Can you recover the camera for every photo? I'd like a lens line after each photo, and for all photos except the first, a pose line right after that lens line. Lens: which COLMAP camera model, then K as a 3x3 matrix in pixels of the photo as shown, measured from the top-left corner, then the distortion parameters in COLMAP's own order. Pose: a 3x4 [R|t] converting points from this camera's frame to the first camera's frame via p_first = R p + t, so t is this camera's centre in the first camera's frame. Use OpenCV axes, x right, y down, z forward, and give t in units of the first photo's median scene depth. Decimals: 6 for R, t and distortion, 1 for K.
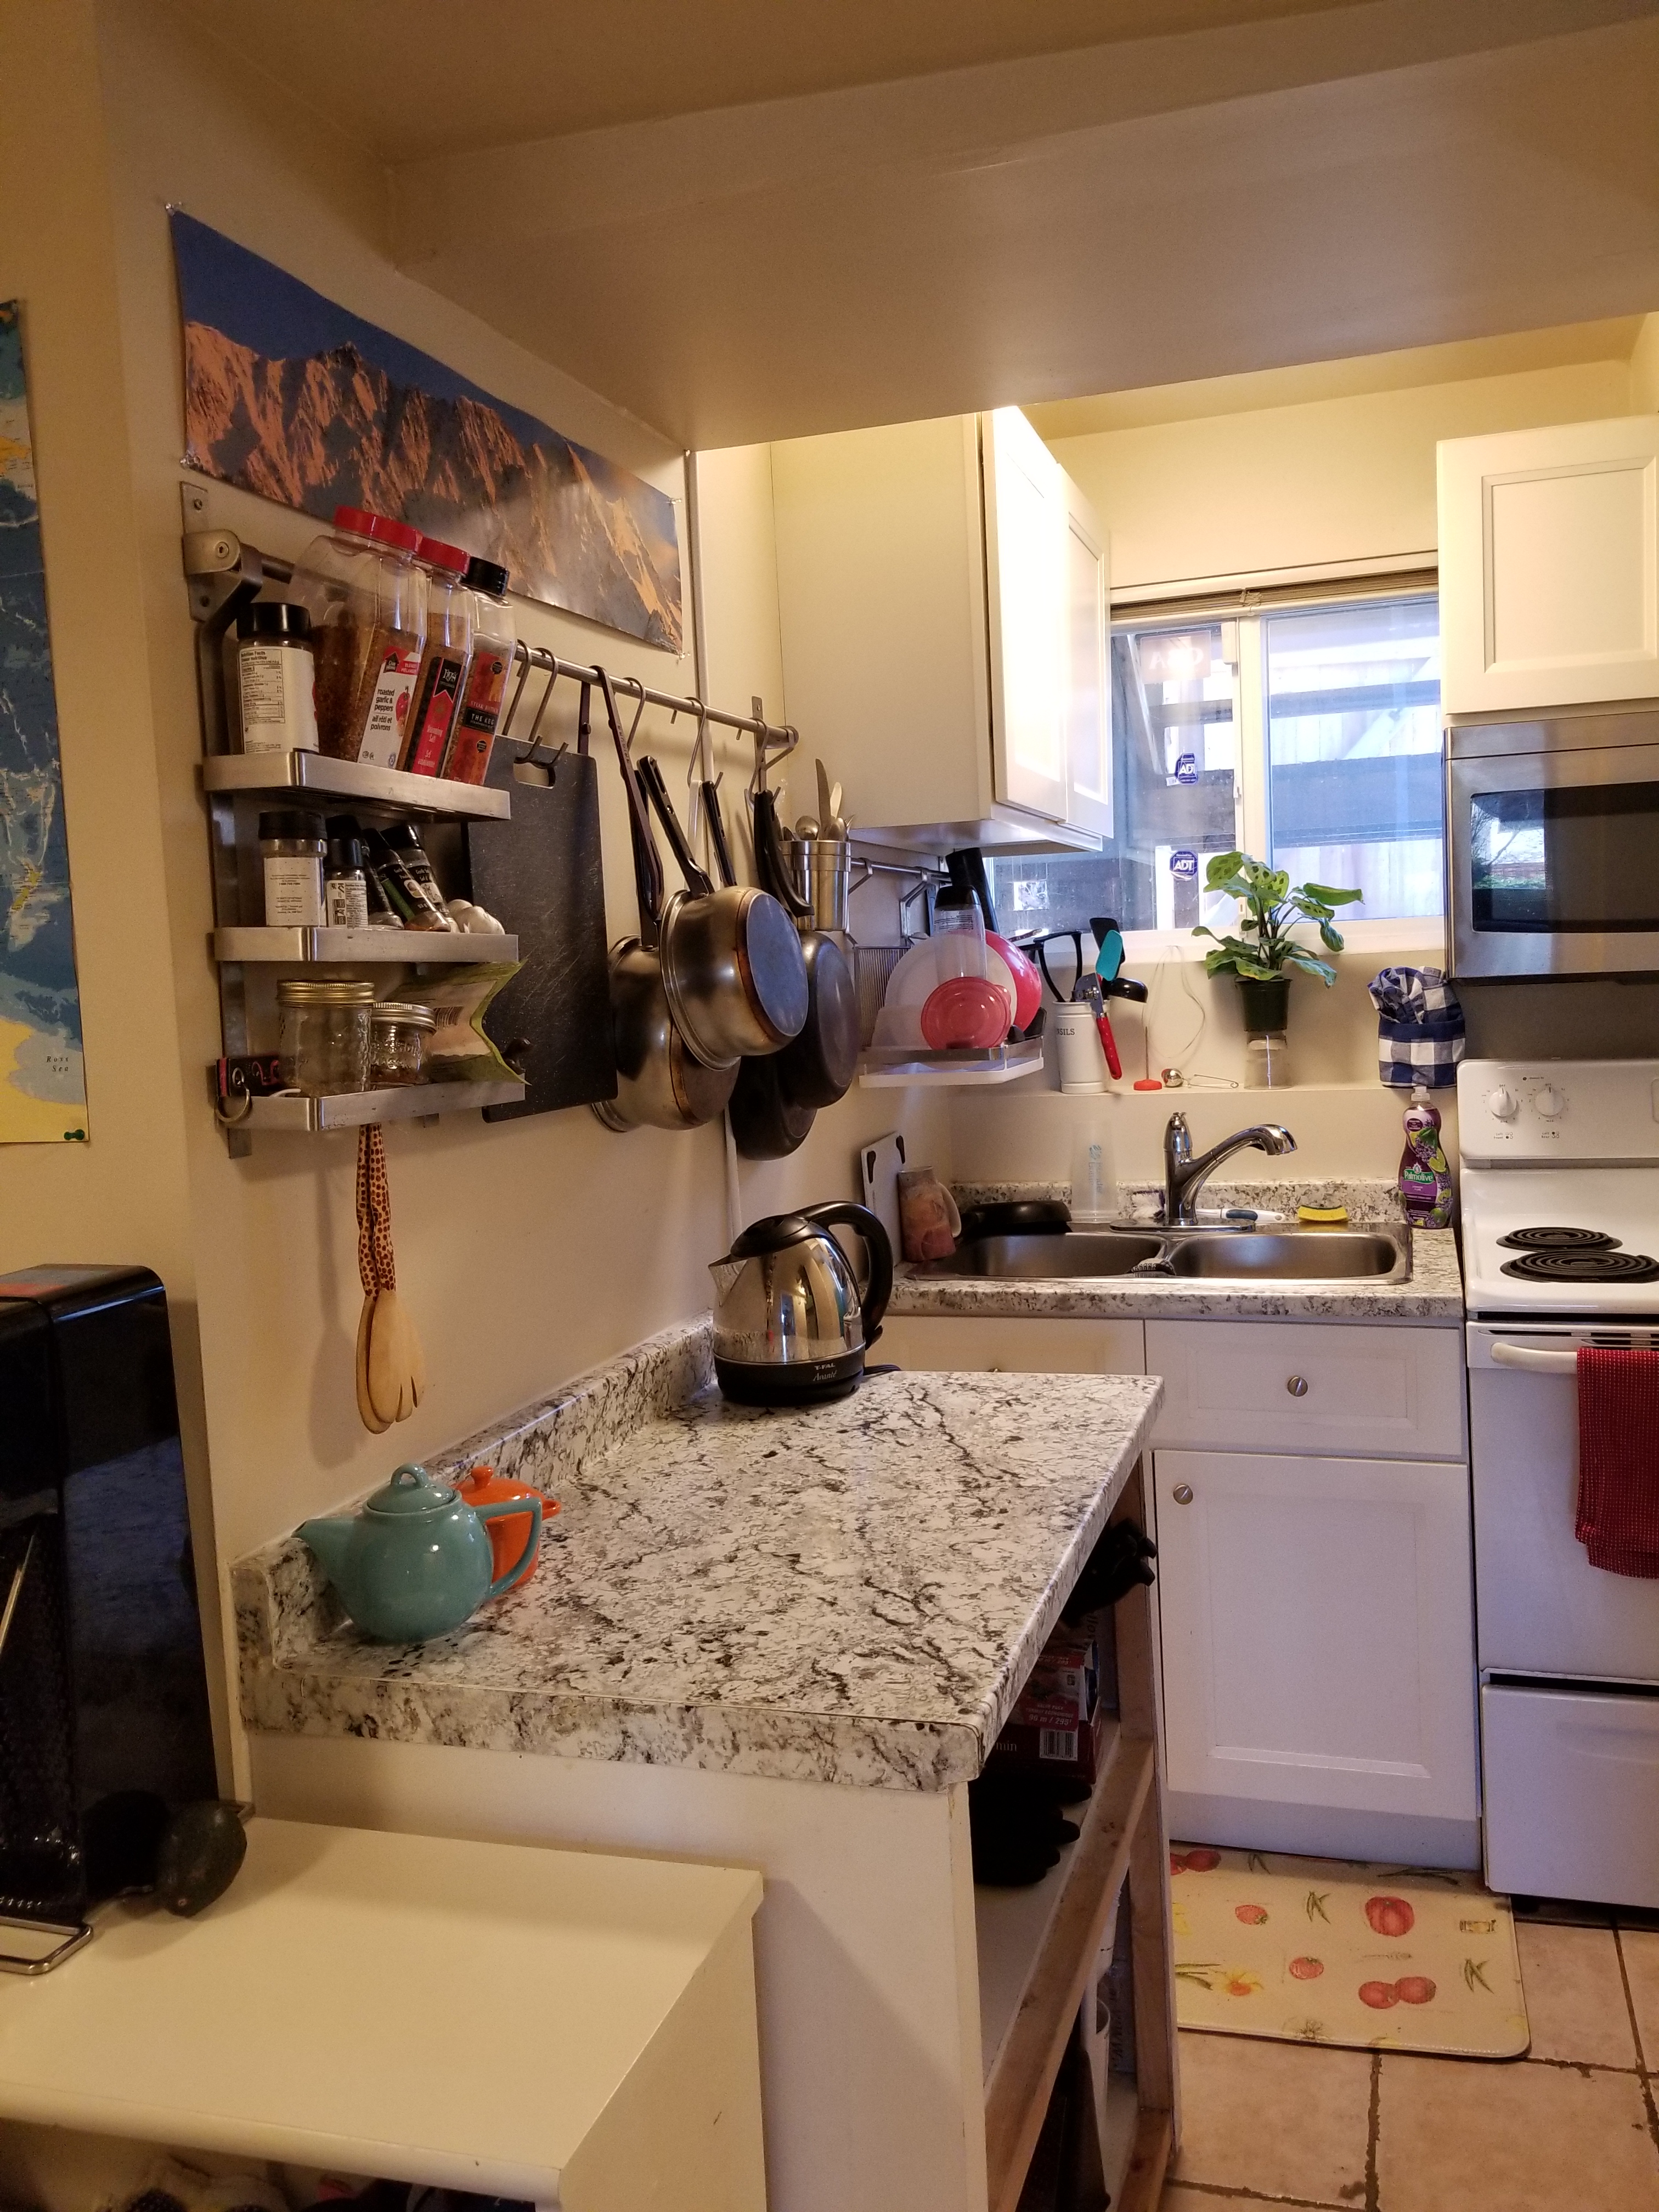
lens RADIAL K [[1680.2, 0, 890.2], [0, 1680.2, 1099.5], [0, 0, 1]] dist [0.093114, -0.189098]
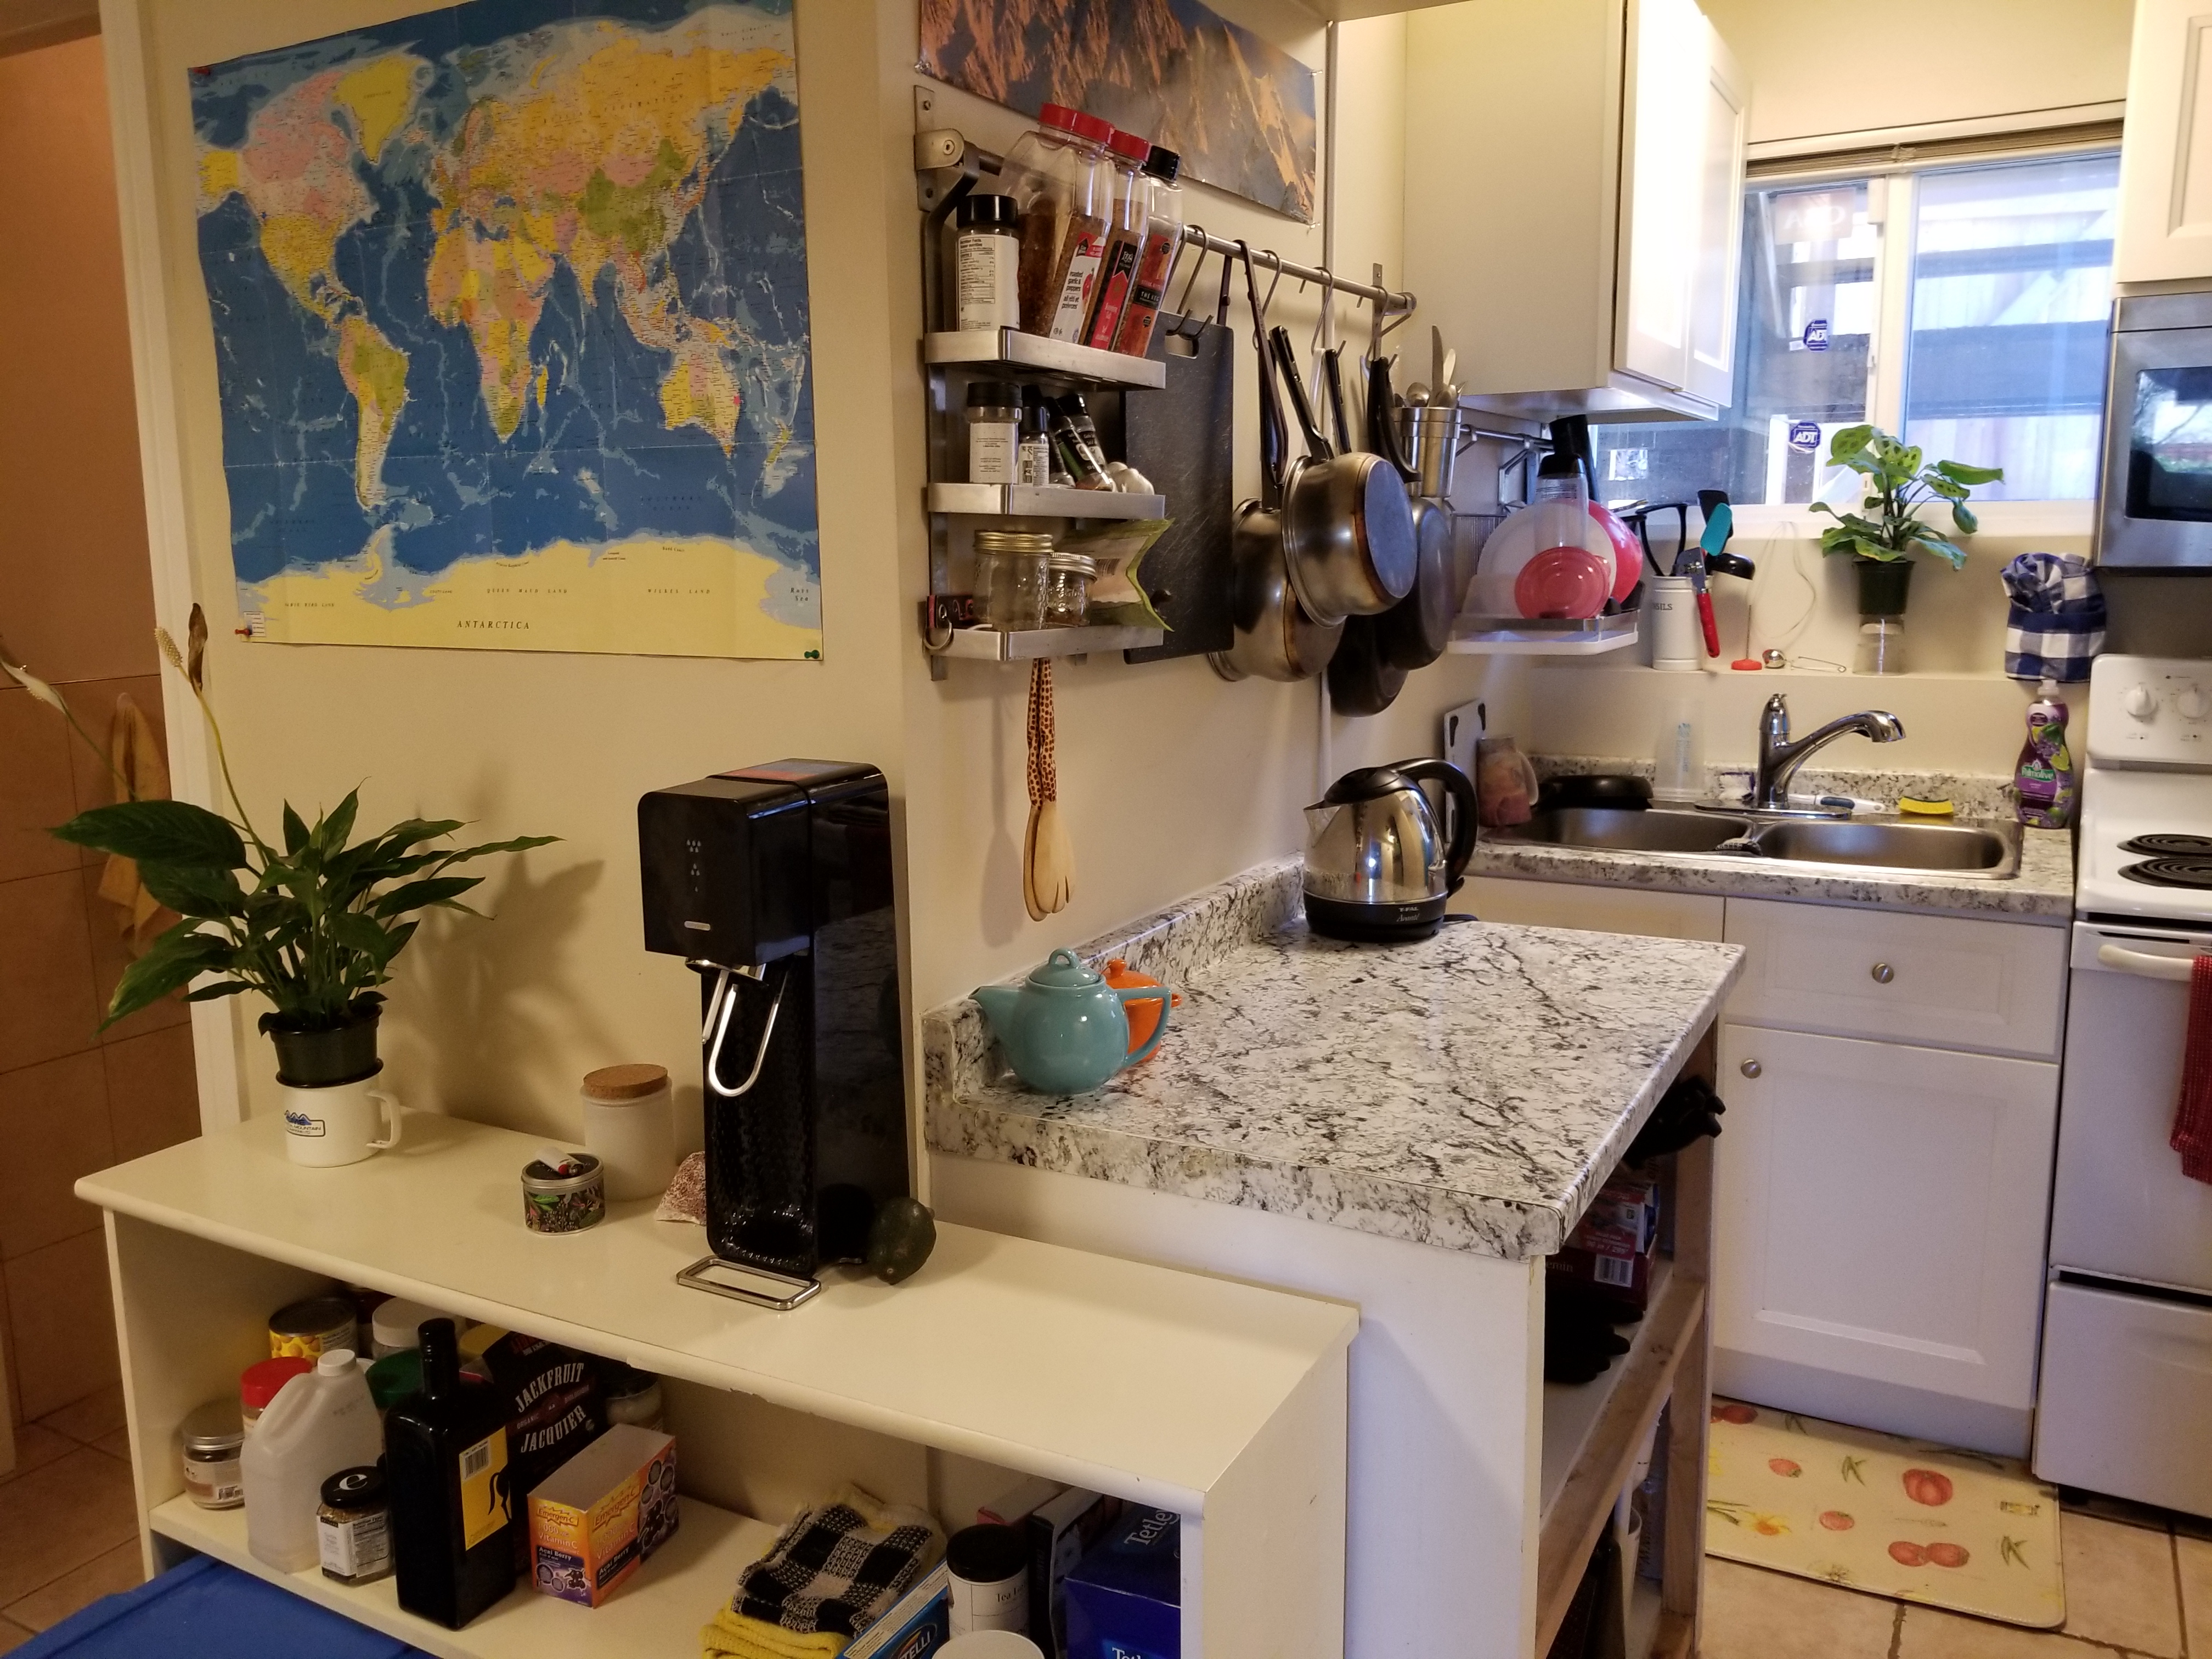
lens RADIAL K [[1746.4, 0, 1024.0], [0, 1746.4, 831.4], [0, 0, 1]] dist [0.076761, -0.144759]
pose [[0.974192, 0.069301, -0.214817, -0.042640], [-0.049479, 0.994120, 0.096321, 0.014214], [0.220229, -0.083206, 0.971893, -0.139717]]
